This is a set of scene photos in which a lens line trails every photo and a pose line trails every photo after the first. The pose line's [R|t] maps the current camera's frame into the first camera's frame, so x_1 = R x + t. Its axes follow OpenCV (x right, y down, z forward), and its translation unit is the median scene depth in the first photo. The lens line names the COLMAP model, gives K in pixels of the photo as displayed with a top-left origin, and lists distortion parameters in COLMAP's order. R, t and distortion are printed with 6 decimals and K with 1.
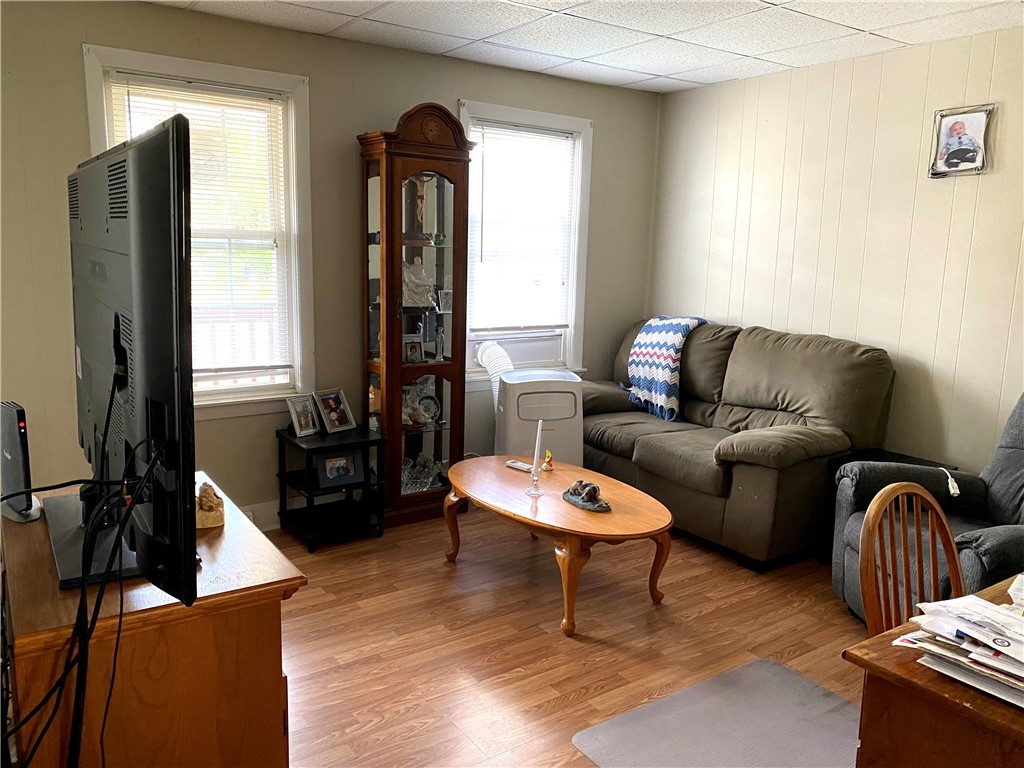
lens RADIAL K [[794.0, 0, 512.0], [0, 794.0, 384.0], [0, 0, 1]] dist [0.009184, 0.002427]
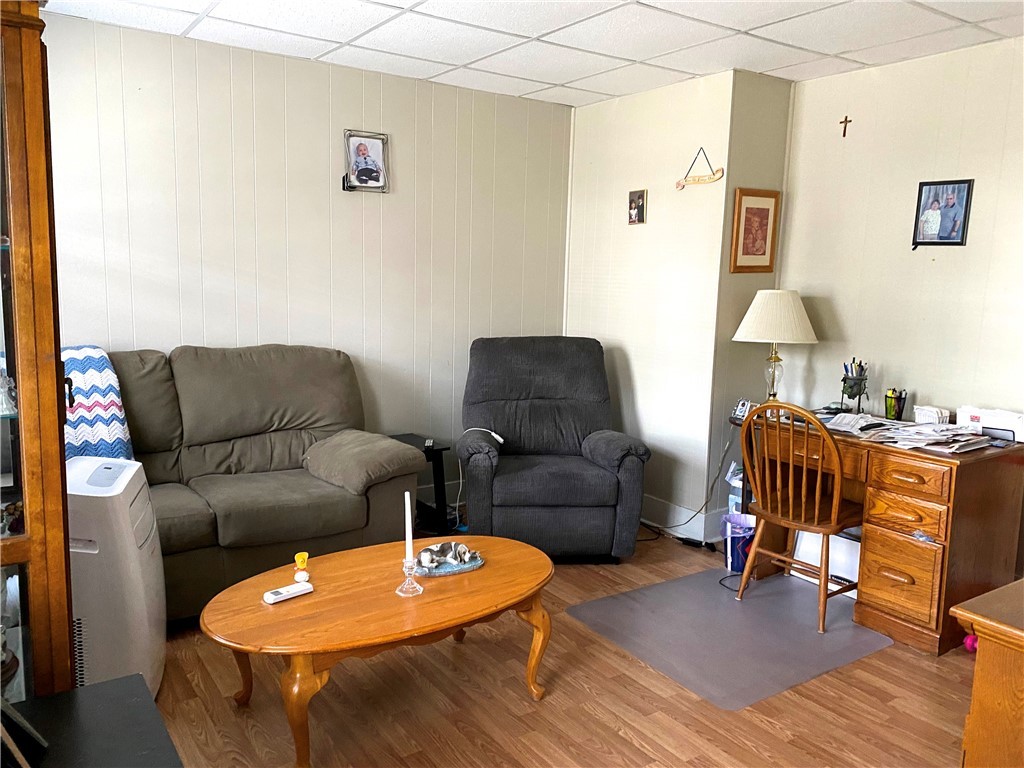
lens RADIAL K [[785.2, 0, 509.6], [0, 785.2, 393.6], [0, 0, 1]] dist [0.034560, 0.000387]
pose [[0.004990, -0.177155, 0.984170, -0.611587], [0.146498, 0.973693, 0.174526, -0.143637], [-0.989198, 0.143308, 0.030812, 0.795777]]
